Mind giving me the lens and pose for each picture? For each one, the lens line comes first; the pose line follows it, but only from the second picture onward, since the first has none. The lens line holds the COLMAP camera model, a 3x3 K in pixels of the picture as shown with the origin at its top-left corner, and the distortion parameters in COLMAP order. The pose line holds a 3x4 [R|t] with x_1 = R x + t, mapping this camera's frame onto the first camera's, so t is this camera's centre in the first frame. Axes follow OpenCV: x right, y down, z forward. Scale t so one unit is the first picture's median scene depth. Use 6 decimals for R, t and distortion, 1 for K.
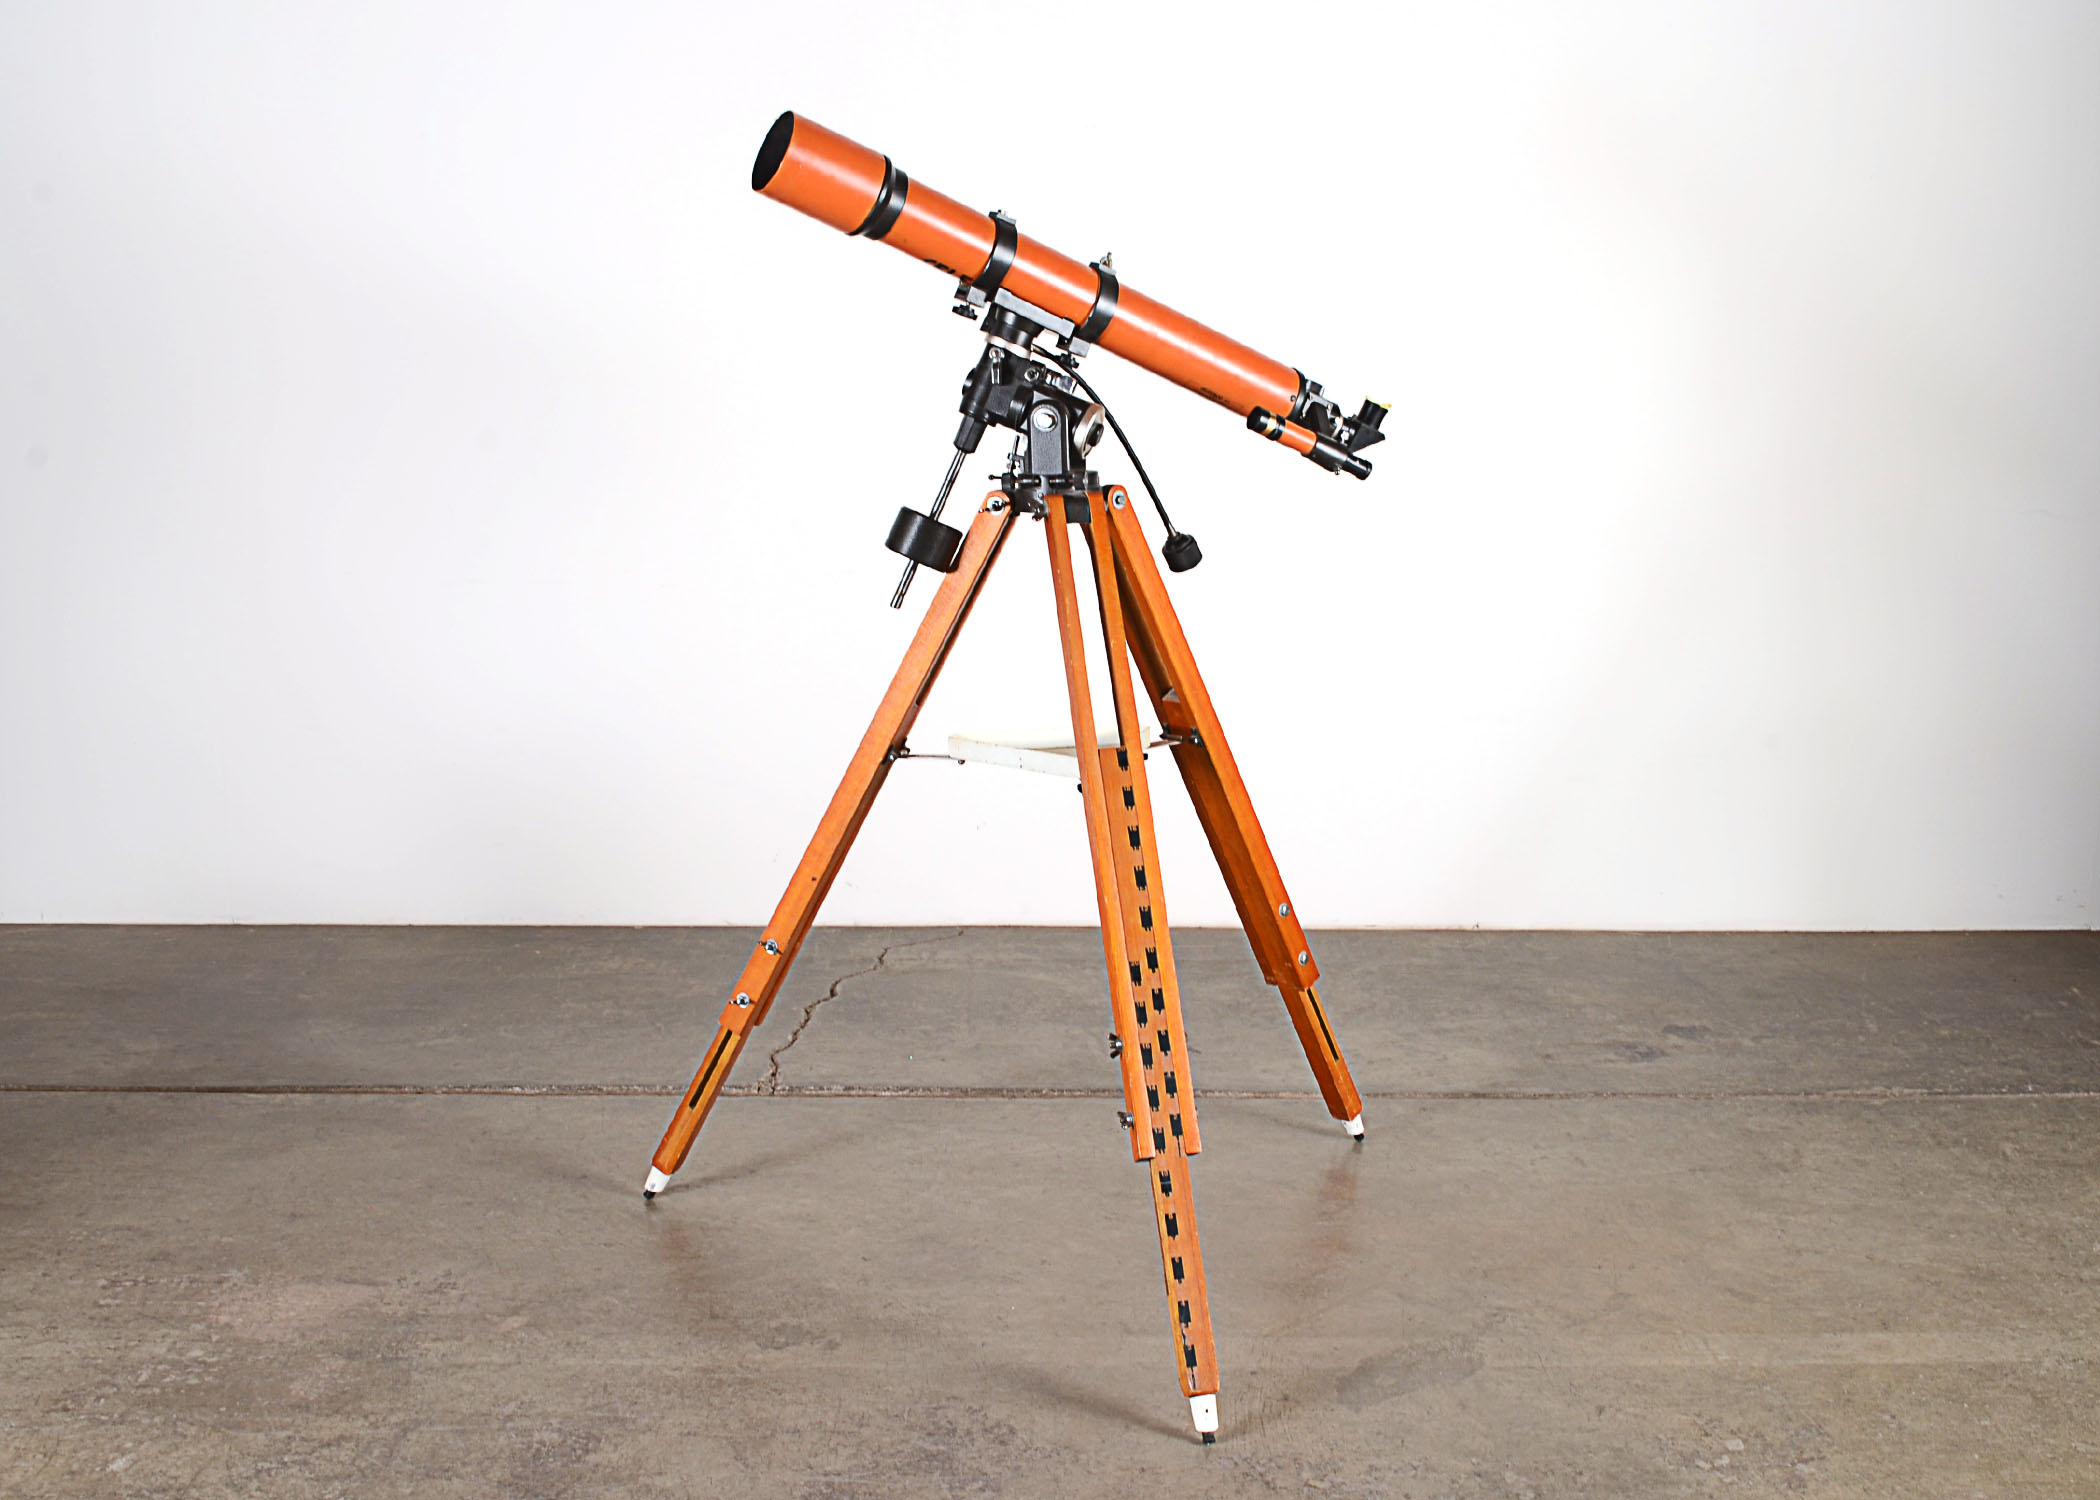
lens RADIAL K [[2937.8, 0, 1050.0], [0, 2937.8, 750.0], [0, 0, 1]] dist [-0.034167, -0.061321]
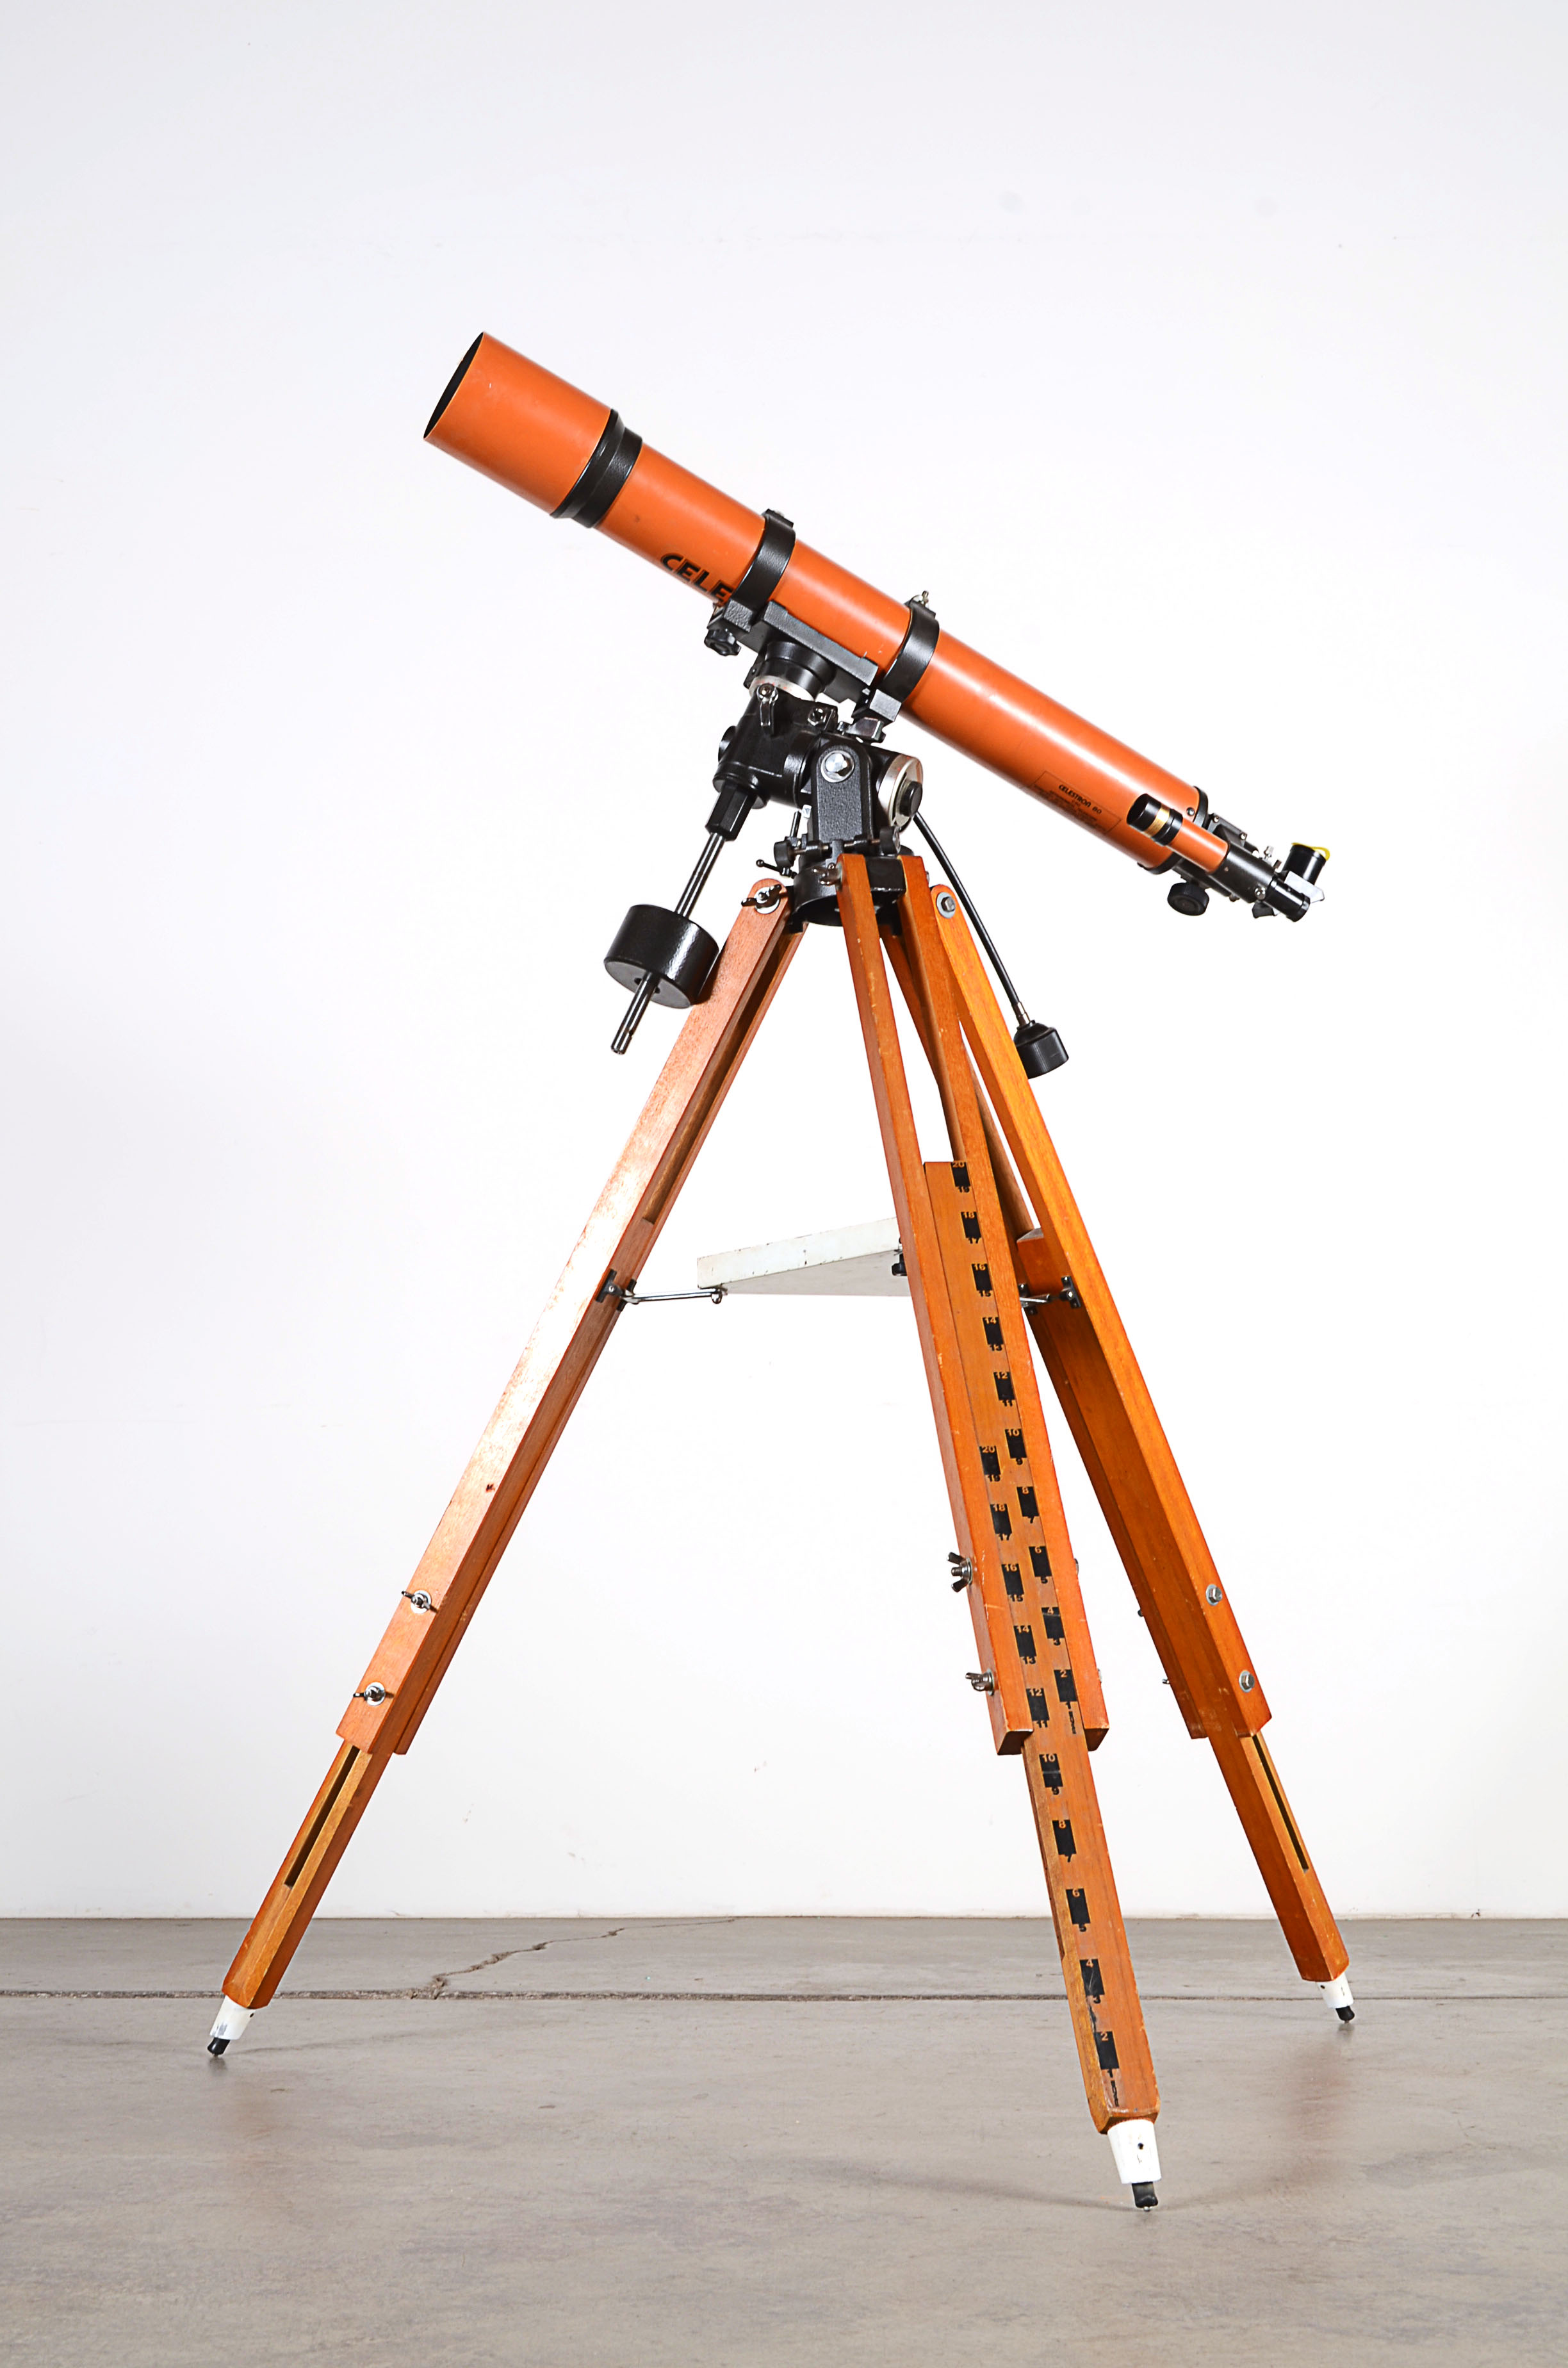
lens RADIAL K [[3181.5, 0, 784.0], [0, 3181.5, 1184.0], [0, 0, 1]] dist [-0.034140, -0.006484]
pose [[0.999660, -0.012995, -0.022615, 0.001607], [0.003501, 0.926053, -0.377377, 0.257728], [0.025847, 0.377169, 0.925784, 0.337786]]
